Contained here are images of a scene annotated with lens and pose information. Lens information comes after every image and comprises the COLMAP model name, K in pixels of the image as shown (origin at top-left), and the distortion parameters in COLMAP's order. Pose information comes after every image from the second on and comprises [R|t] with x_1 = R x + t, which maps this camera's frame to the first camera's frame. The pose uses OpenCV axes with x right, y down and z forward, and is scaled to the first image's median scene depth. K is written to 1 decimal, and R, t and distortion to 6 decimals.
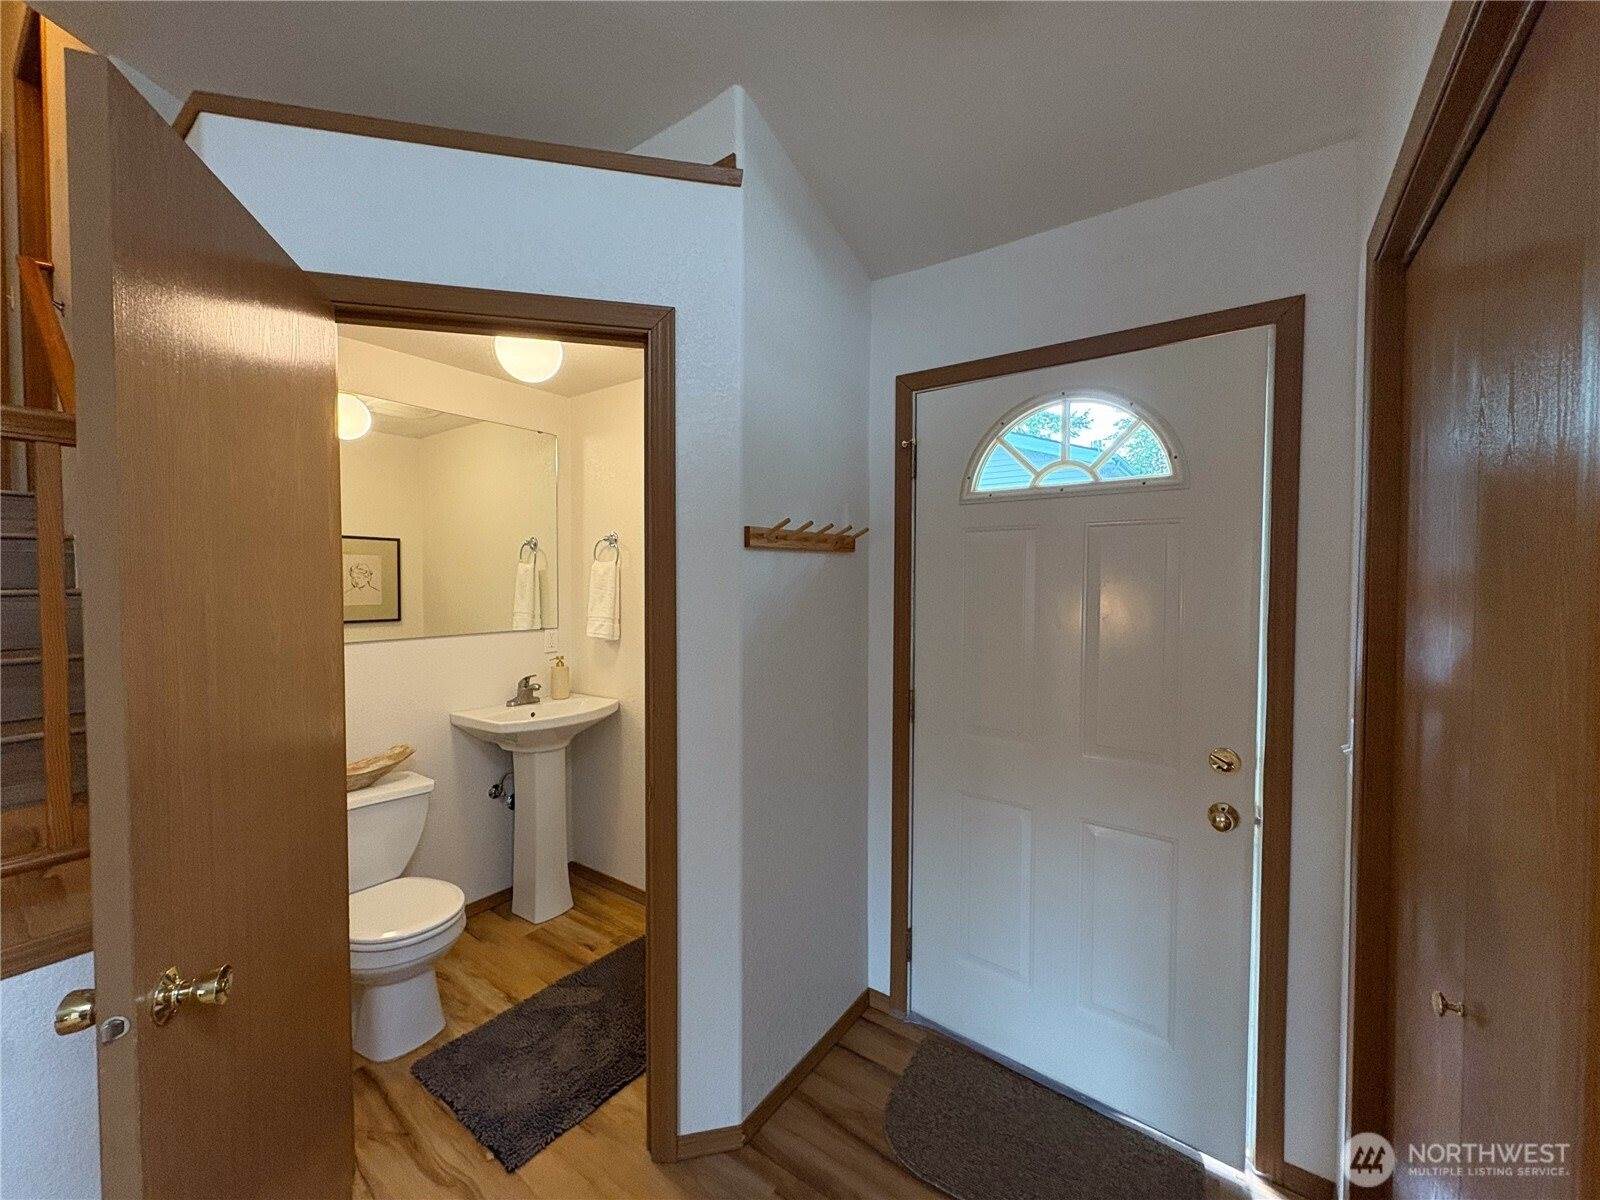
lens RADIAL K [[635.9, 0, 800.4], [0, 635.9, 597.5], [0, 0, 1]] dist [-0.000941, -0.000137]
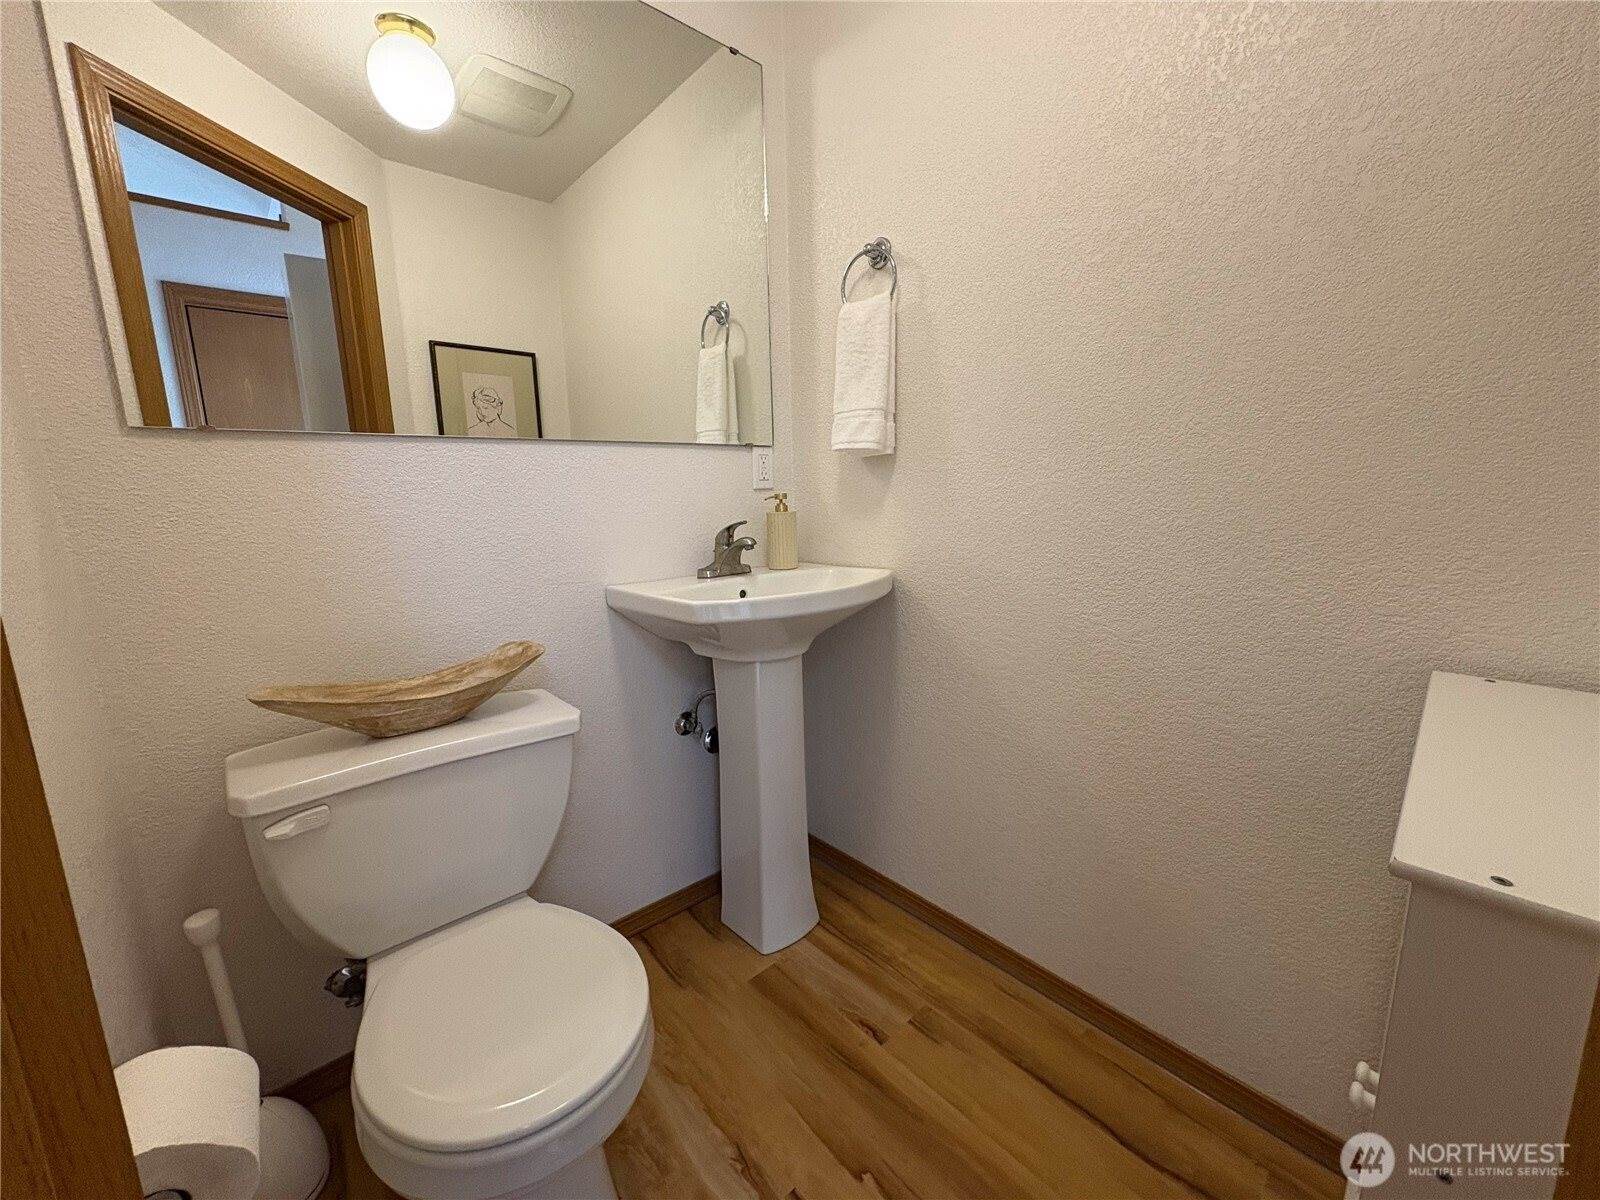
lens RADIAL K [[635.9, 0, 802.7], [0, 635.9, 601.3], [0, 0, 1]] dist [-0.000941, -0.000137]
pose [[0.974401, 0.015893, -0.224255, -0.246218], [0.017860, 0.988874, 0.147683, 0.109762], [0.224107, -0.147907, 0.963275, 0.478633]]
